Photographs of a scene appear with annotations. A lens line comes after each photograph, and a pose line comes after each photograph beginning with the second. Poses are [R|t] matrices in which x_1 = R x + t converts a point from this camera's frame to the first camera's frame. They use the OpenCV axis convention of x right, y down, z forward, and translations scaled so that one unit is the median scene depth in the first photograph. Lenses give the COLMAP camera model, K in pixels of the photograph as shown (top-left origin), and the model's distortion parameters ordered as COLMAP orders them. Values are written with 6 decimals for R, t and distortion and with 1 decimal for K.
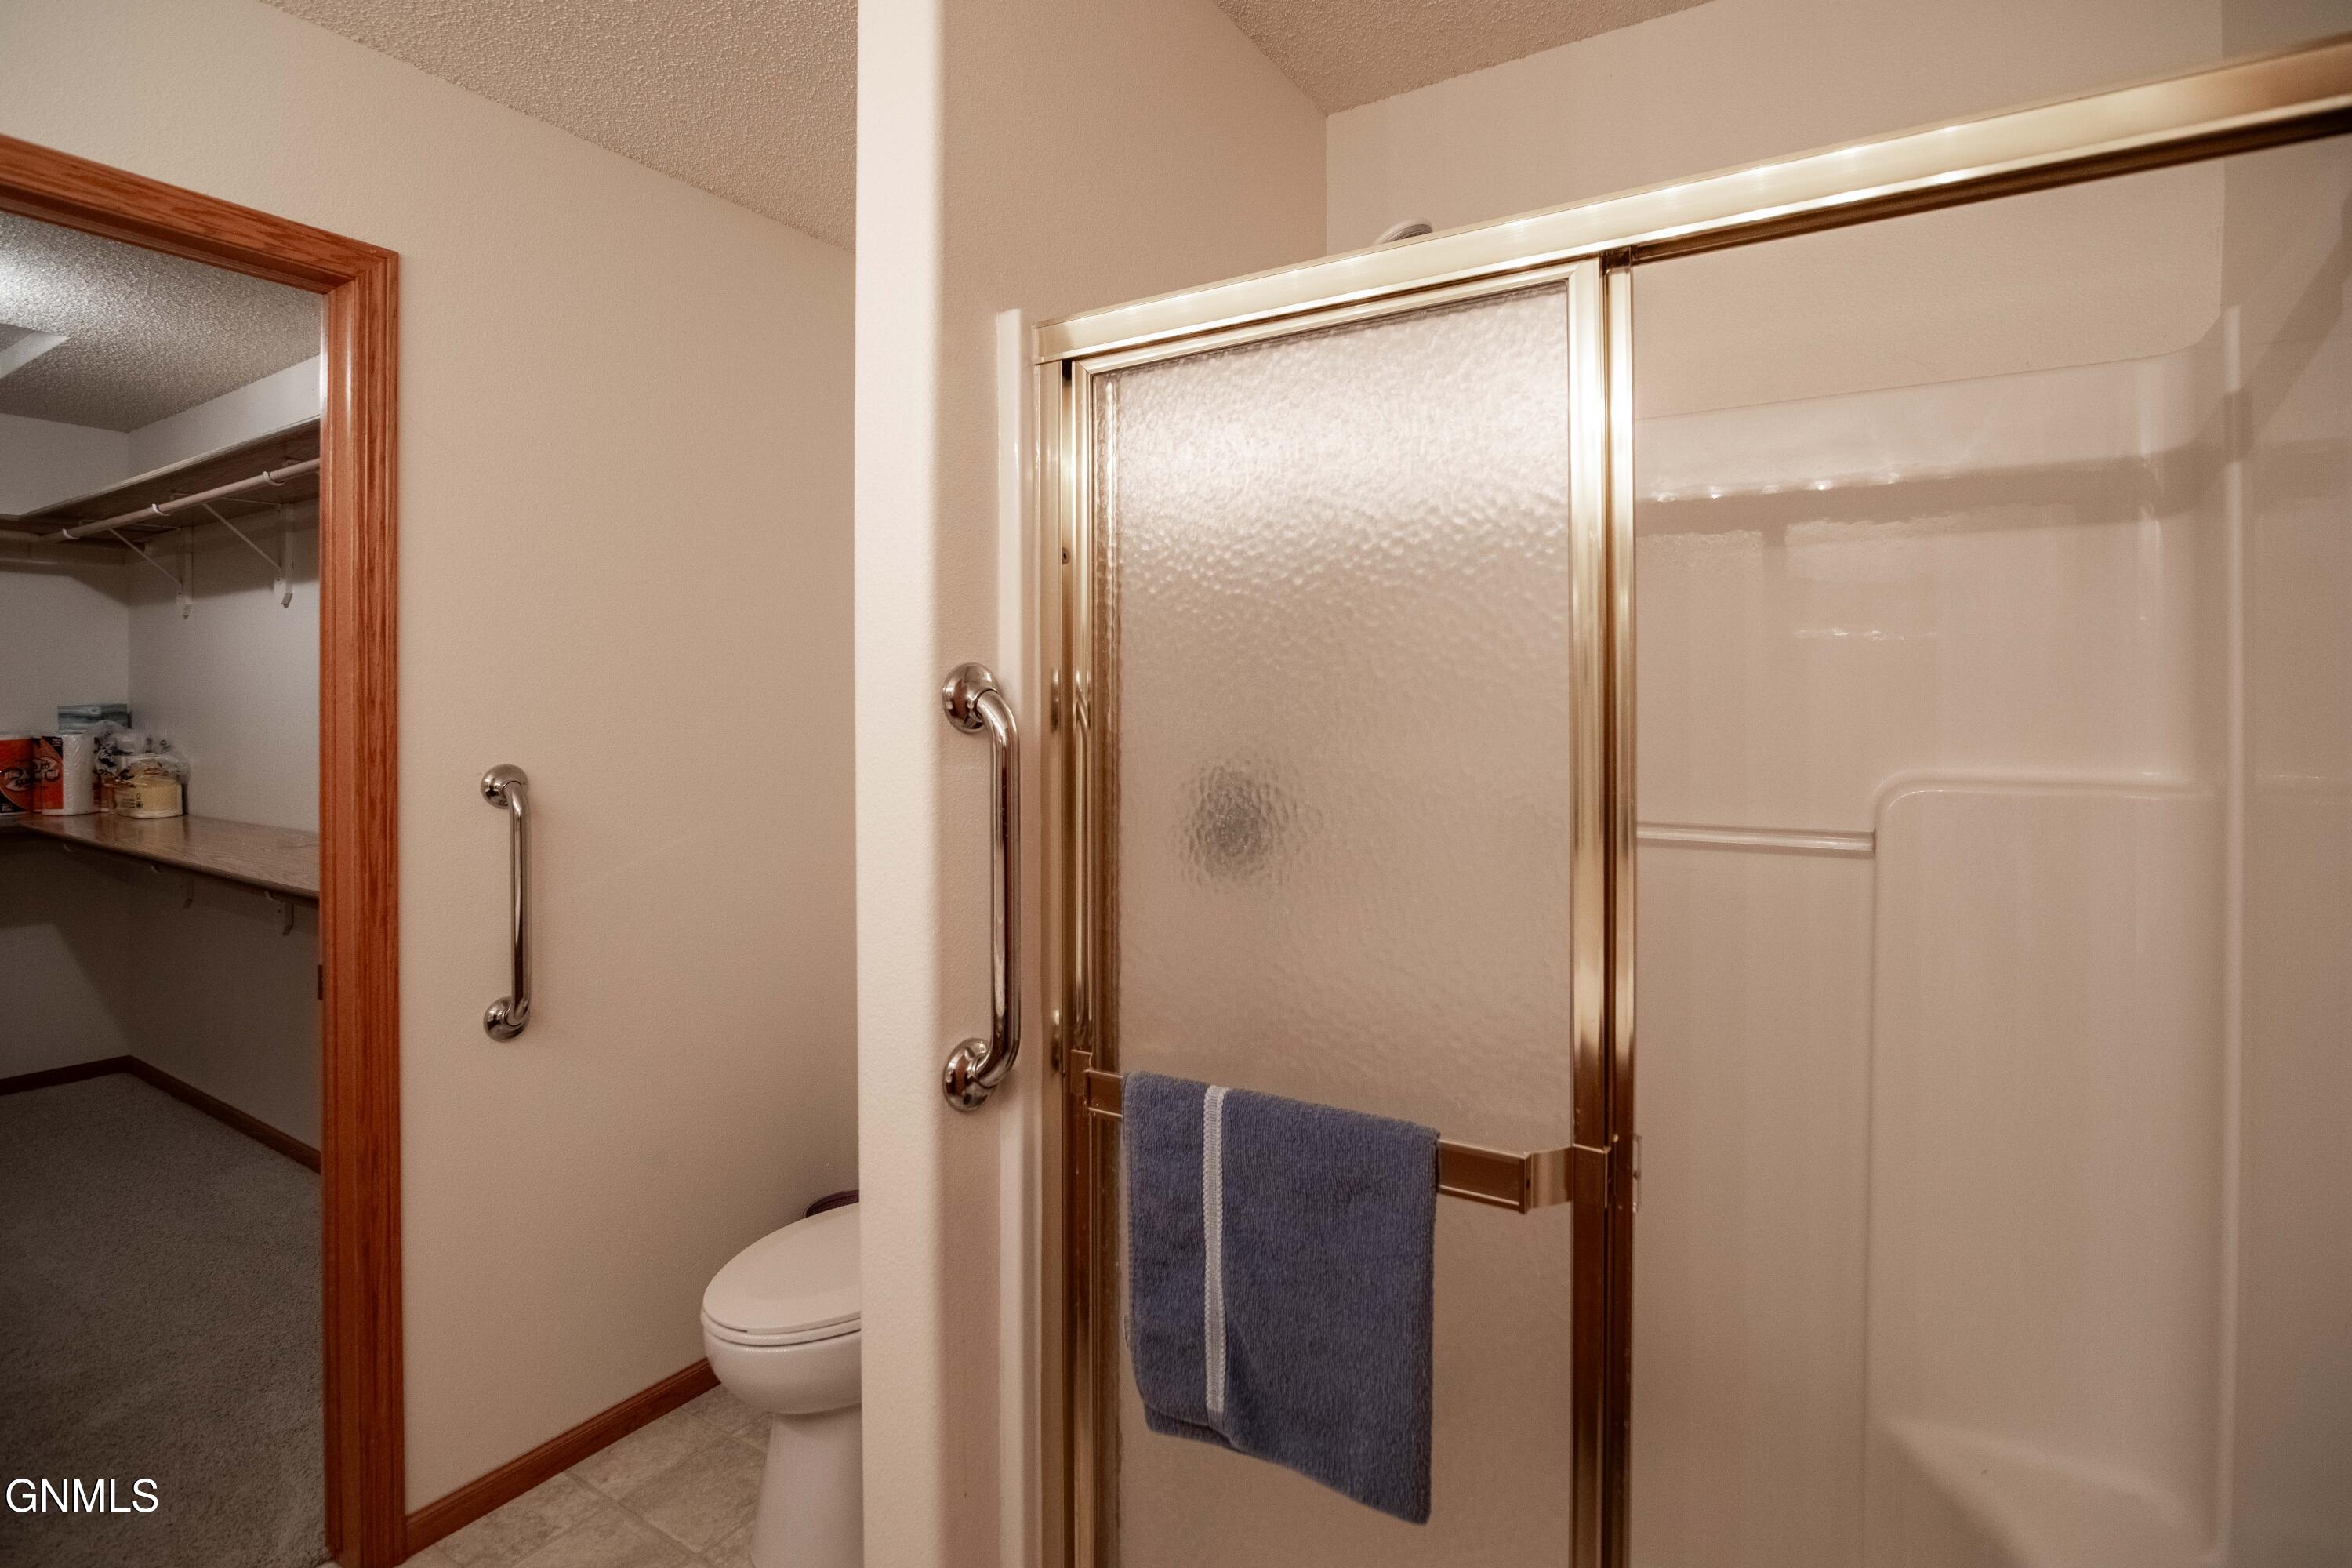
lens RADIAL K [[1107.6, 0, 1163.4], [0, 1107.6, 709.7], [0, 0, 1]] dist [-0.014128, -0.000588]
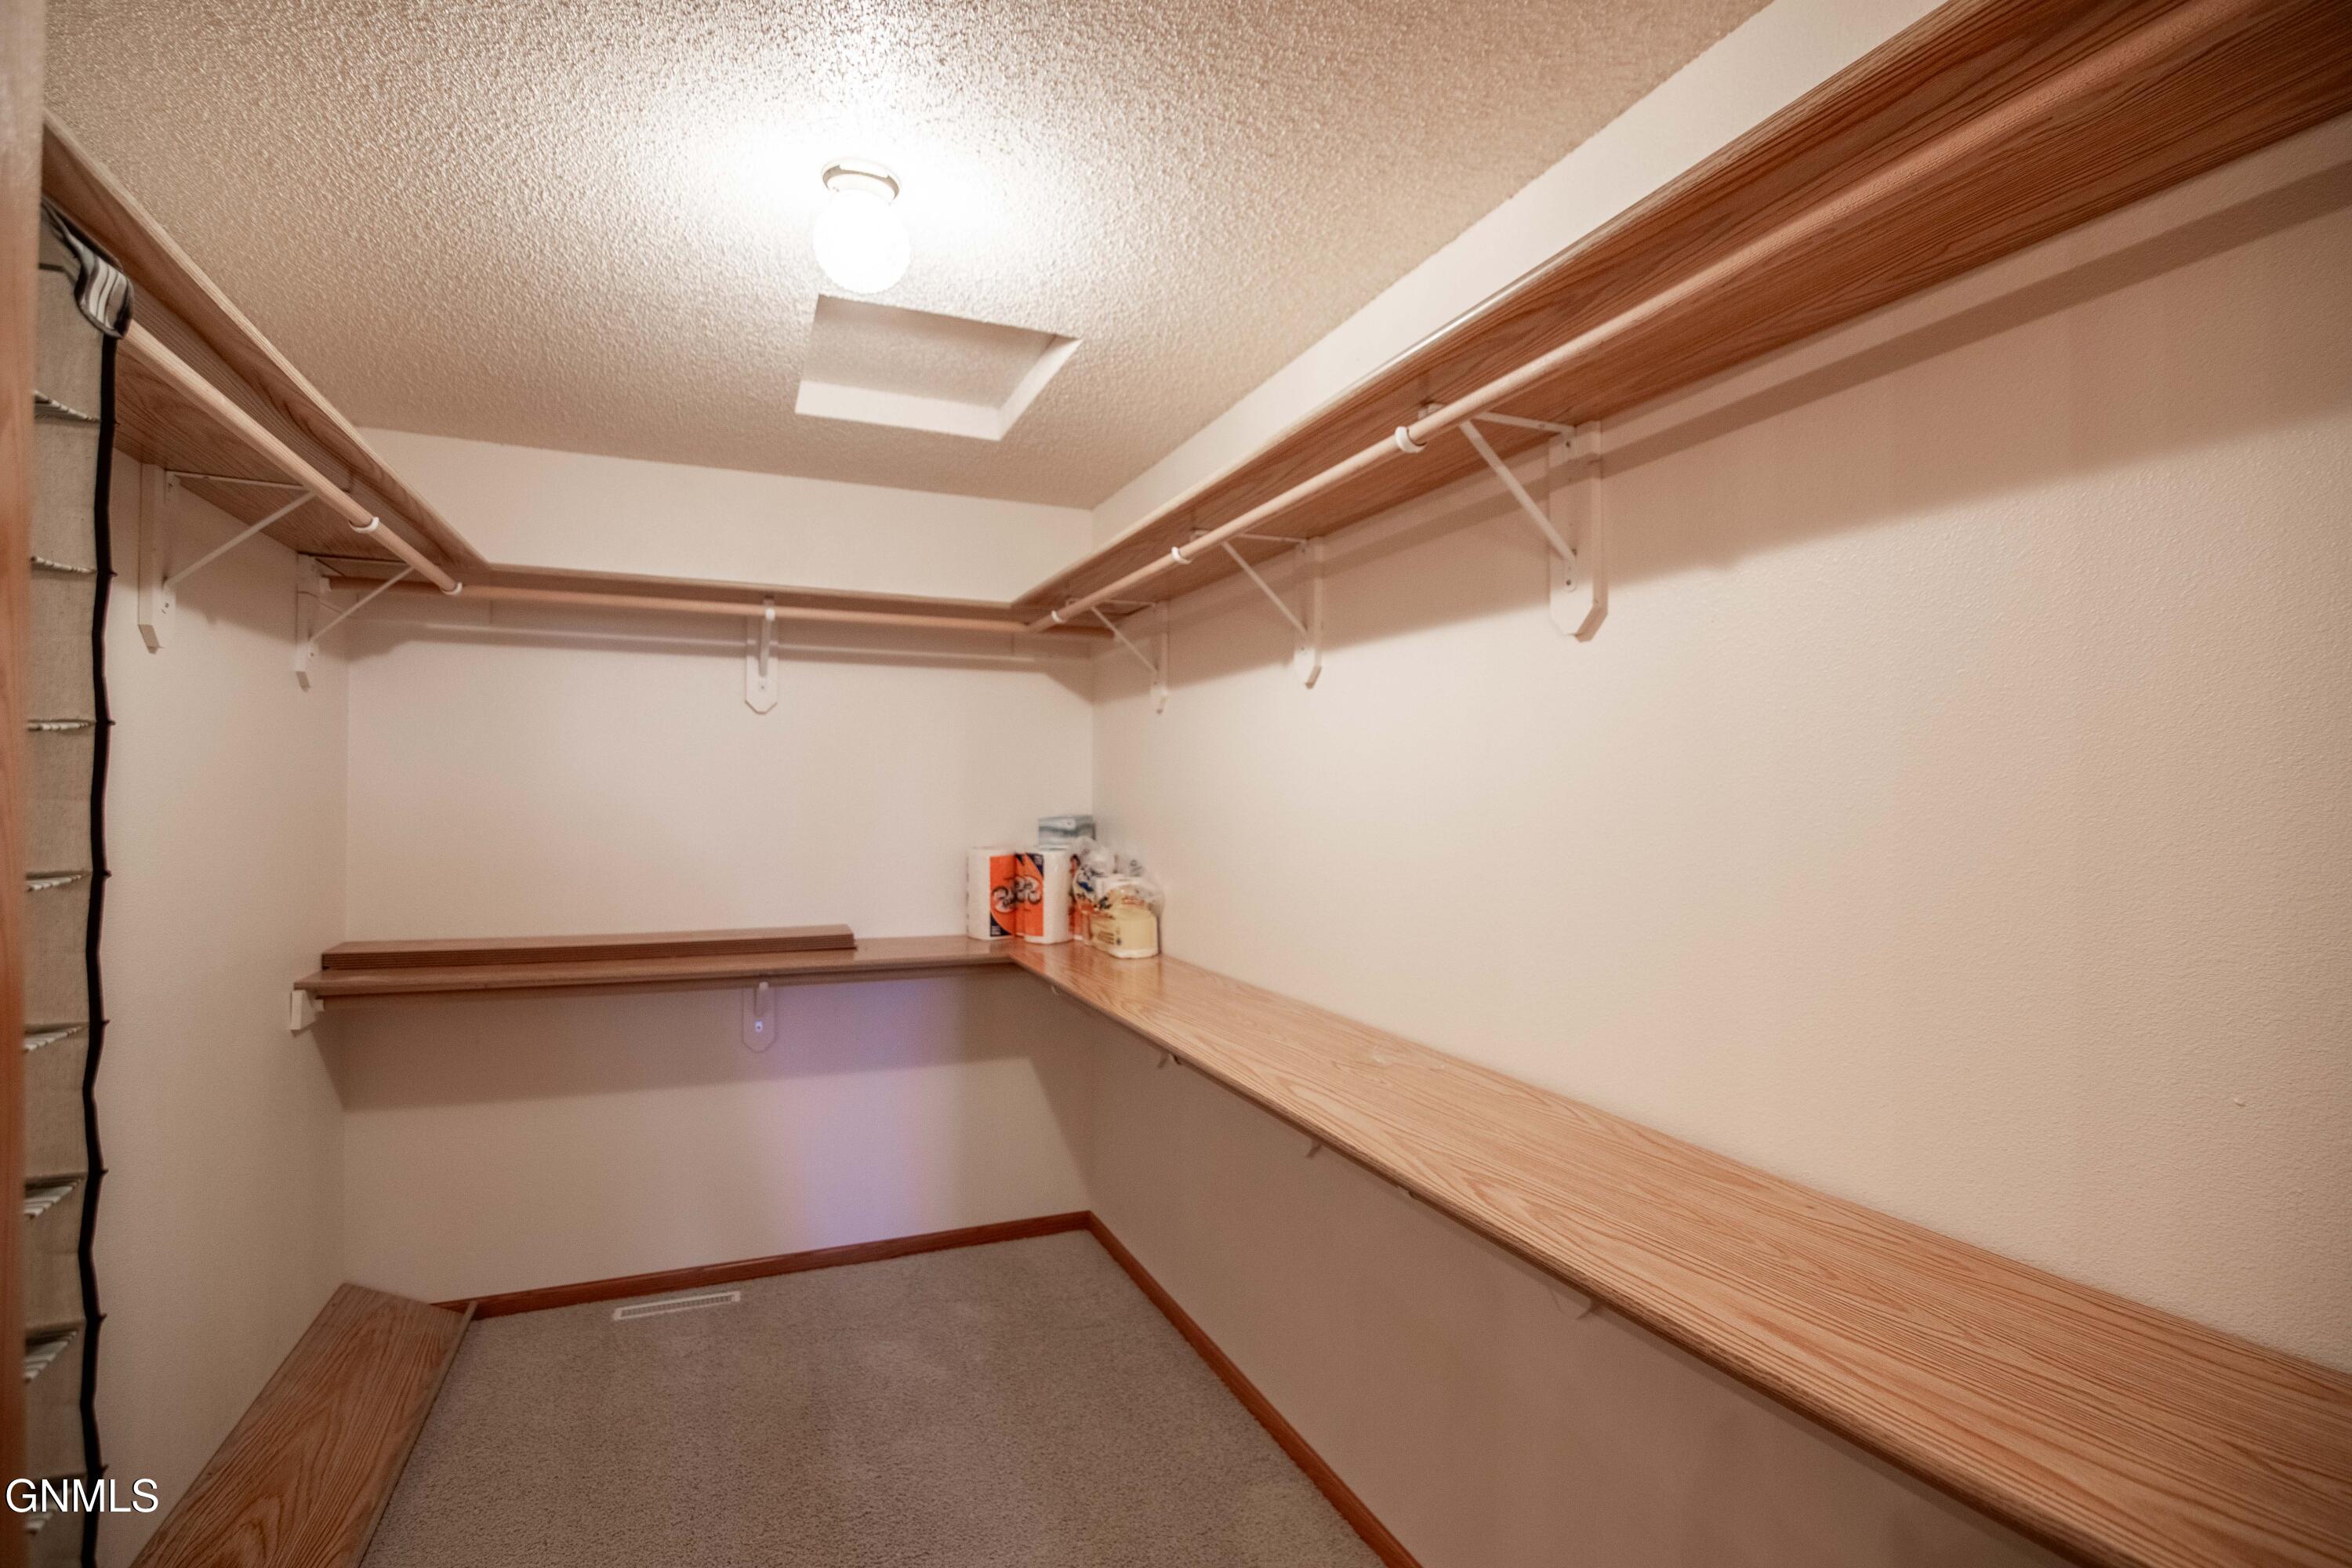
lens RADIAL K [[1107.6, 0, 1177.1], [0, 1107.6, 787.2], [0, 0, 1]] dist [-0.014128, -0.000588]
pose [[0.819671, -0.001842, -0.572831, -0.413201], [-0.004436, 0.999944, -0.009562, -0.020521], [0.572817, 0.010379, 0.819618, 0.333517]]
